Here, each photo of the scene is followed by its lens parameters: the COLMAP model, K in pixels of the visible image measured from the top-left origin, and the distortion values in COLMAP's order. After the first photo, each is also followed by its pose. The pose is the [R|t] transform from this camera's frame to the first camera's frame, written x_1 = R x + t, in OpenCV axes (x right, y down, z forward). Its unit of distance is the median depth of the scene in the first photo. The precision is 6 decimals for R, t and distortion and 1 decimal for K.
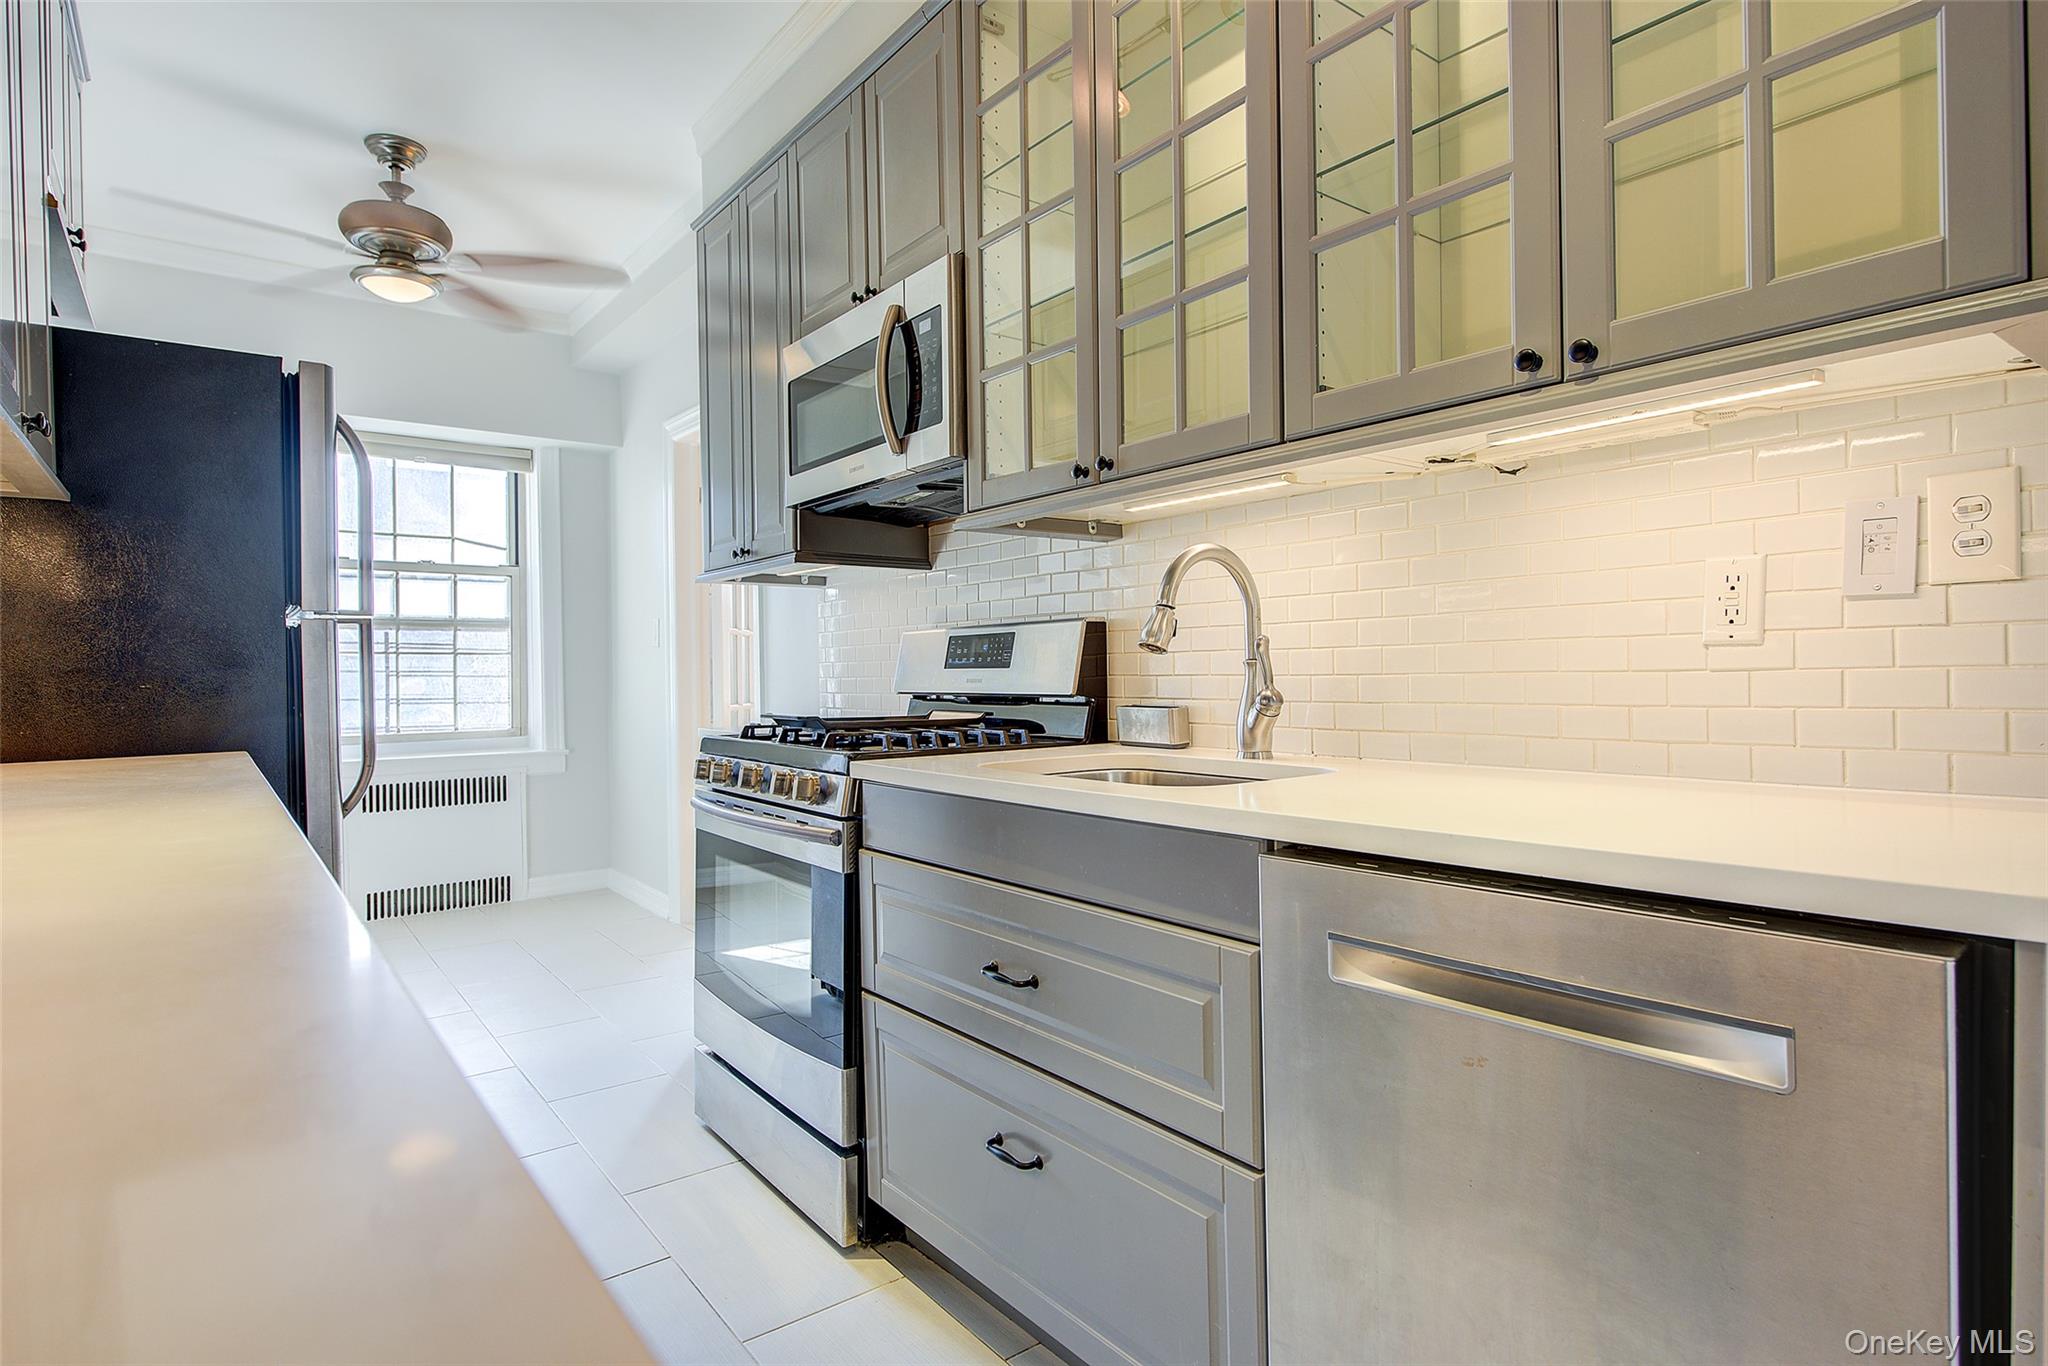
lens RADIAL K [[1052.6, 0, 1025.9], [0, 1052.6, 669.5], [0, 0, 1]] dist [-0.025558, -0.000255]
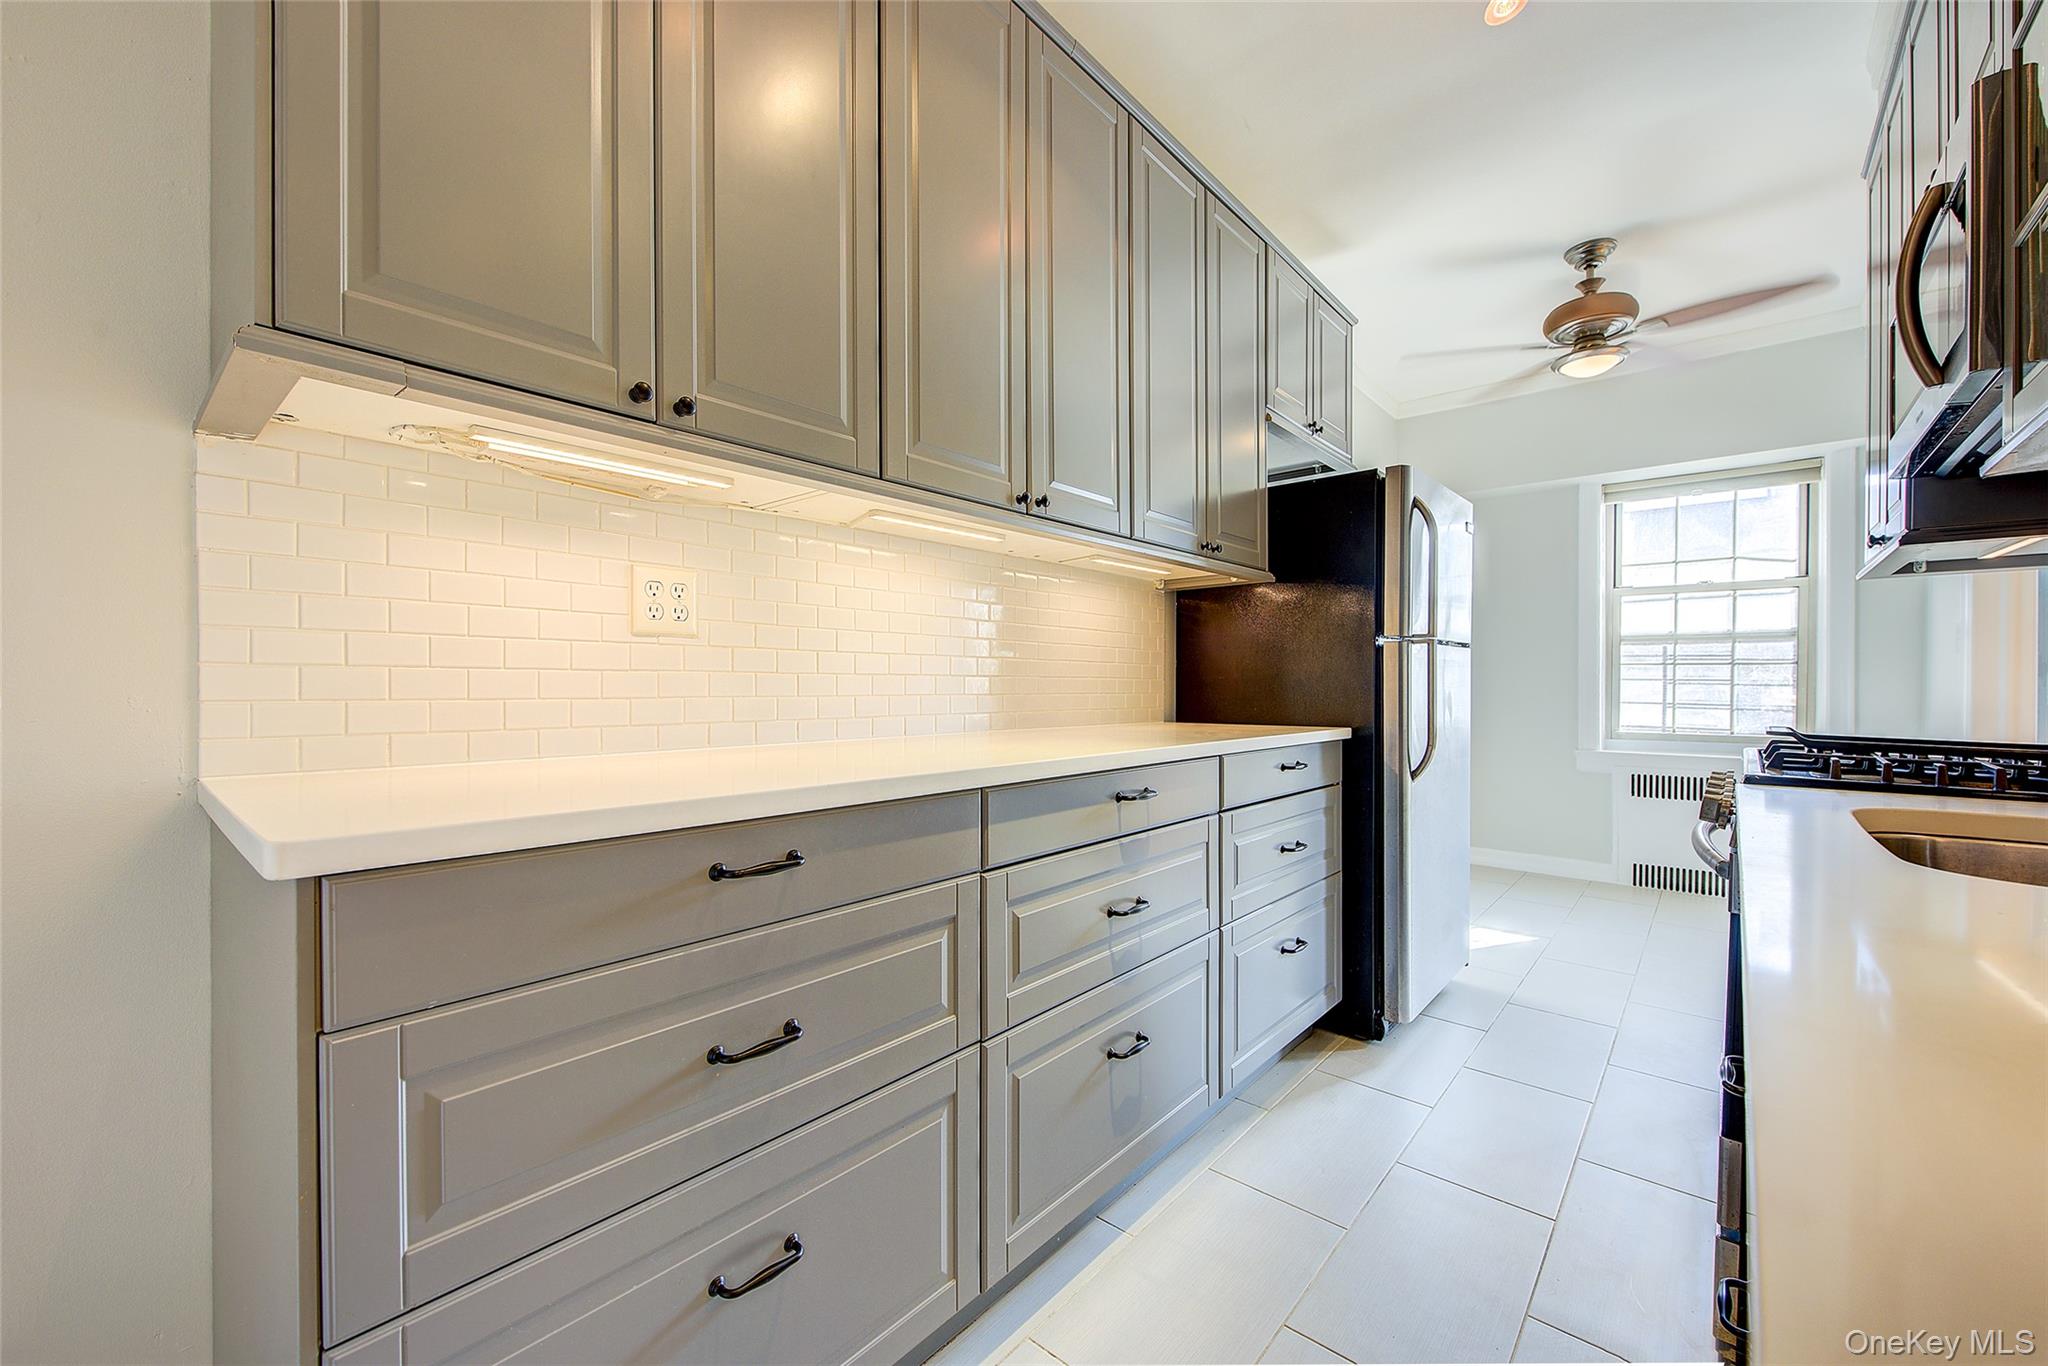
lens RADIAL K [[809.8, 0, 1022.3], [0, 809.8, 677.0], [0, 0, 1]] dist [0.001672, -0.000250]
pose [[0.188564, 0.002151, -0.982058, 0.214114], [-0.005011, 0.999987, 0.001228, 0.001859], [0.982048, 0.004690, 0.188573, 0.171476]]
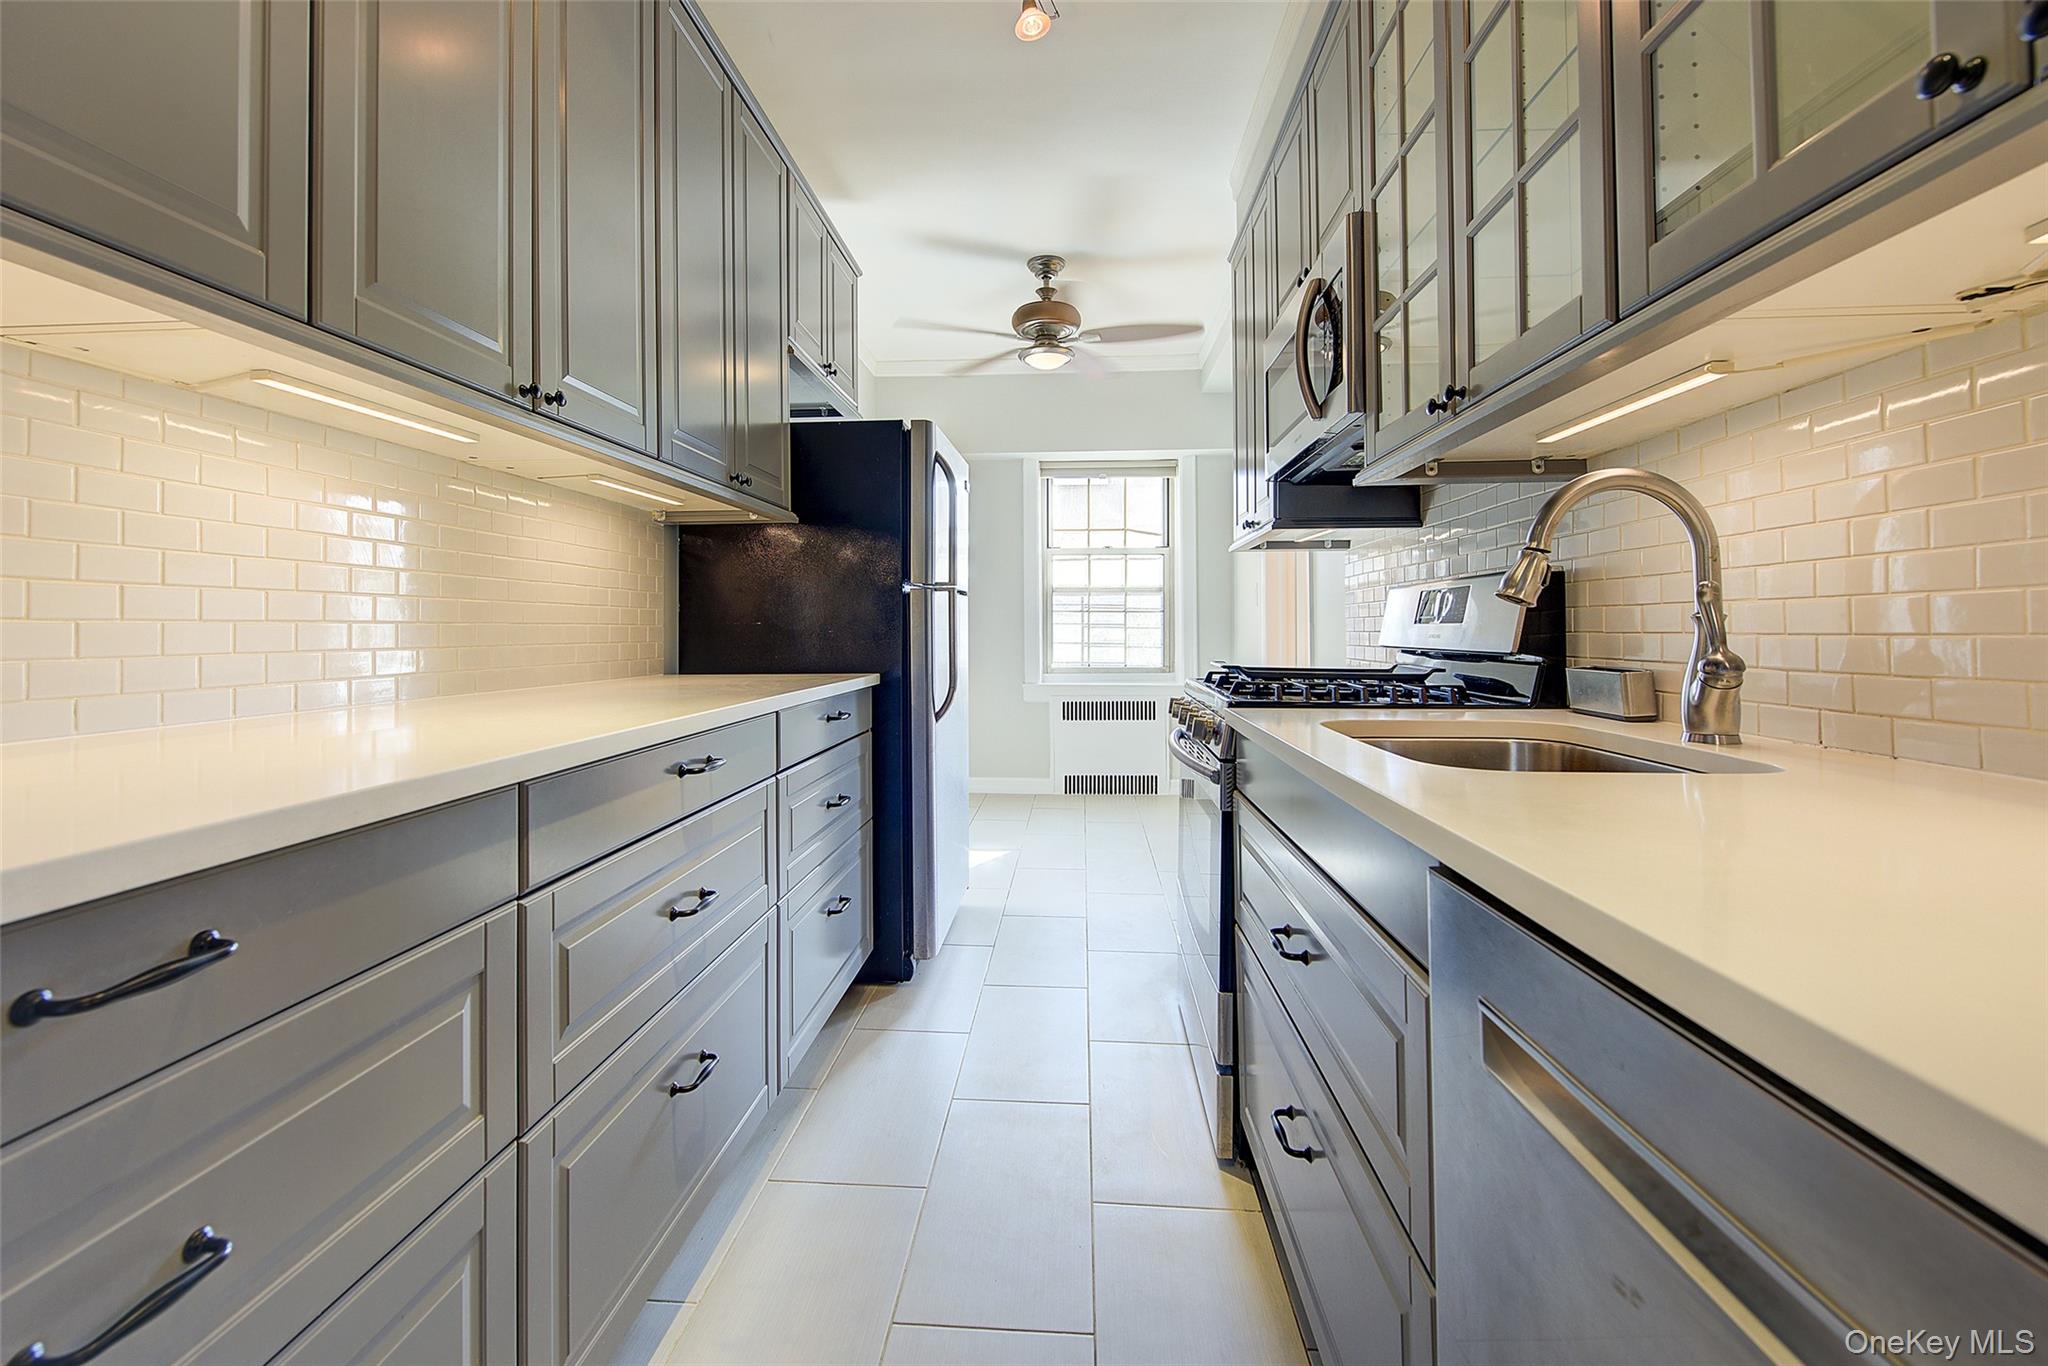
lens RADIAL K [[828.3, 0, 1018.1], [0, 828.3, 605.9], [0, 0, 1]] dist [-0.000189, -0.000639]
pose [[0.741992, -0.009662, -0.670339, 0.136529], [-0.004907, 0.999791, -0.019841, -0.000085], [0.670391, 0.018011, 0.741789, 0.120212]]
